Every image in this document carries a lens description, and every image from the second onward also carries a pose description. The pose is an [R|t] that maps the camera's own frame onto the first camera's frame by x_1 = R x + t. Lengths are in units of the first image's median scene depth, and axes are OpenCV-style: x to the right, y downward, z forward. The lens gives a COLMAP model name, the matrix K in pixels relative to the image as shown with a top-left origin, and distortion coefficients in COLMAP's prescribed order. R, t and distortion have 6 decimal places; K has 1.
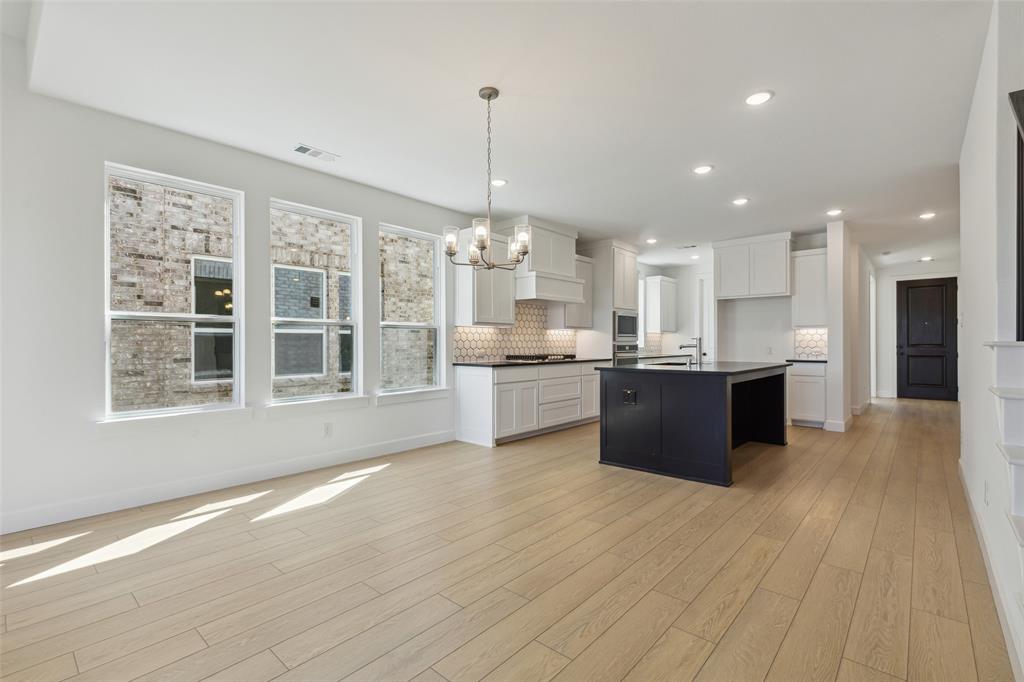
lens RADIAL K [[467.7, 0, 512.2], [0, 467.7, 341.8], [0, 0, 1]] dist [0.002502, -0.000917]
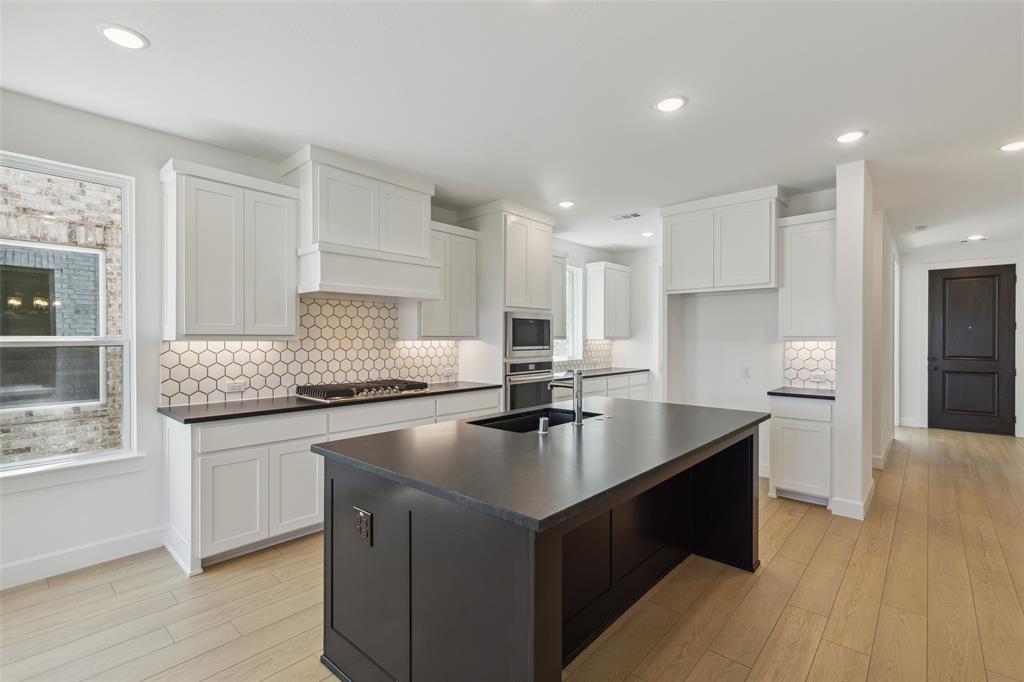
lens RADIAL K [[467.7, 0, 511.7], [0, 467.7, 340.1], [0, 0, 1]] dist [0.002502, -0.000917]
pose [[0.999964, 0.002802, -0.007953, 0.231525], [-0.002749, 0.999974, 0.006646, -0.030536], [0.007972, -0.006624, 0.999946, 0.349414]]
